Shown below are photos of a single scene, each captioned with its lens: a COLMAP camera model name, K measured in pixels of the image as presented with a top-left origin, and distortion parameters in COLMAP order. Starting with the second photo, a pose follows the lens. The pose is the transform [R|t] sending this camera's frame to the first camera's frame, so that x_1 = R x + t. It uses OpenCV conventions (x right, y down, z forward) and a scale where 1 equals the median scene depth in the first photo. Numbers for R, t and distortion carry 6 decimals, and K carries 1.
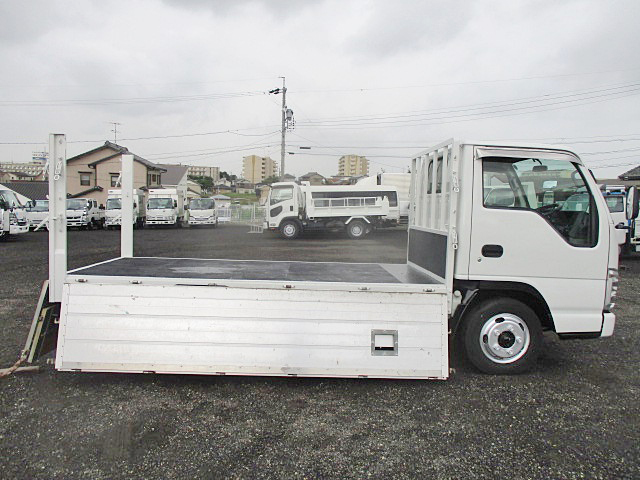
lens RADIAL K [[552.5, 0, 320.0], [0, 552.5, 240.0], [0, 0, 1]] dist [-0.014494, -0.011728]
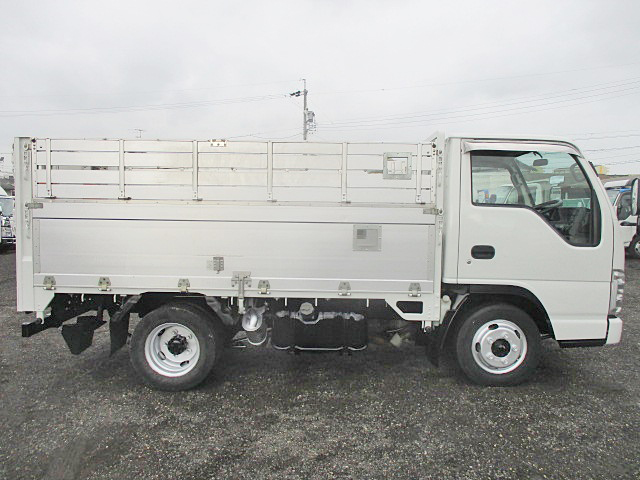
lens RADIAL K [[552.5, 0, 320.0], [0, 552.5, 240.0], [0, 0, 1]] dist [-0.014494, -0.011728]
pose [[0.998466, -0.014775, -0.053354, 0.090481], [0.014550, 0.999884, -0.004614, -0.000127], [0.053416, 0.003831, 0.998565, 0.064106]]
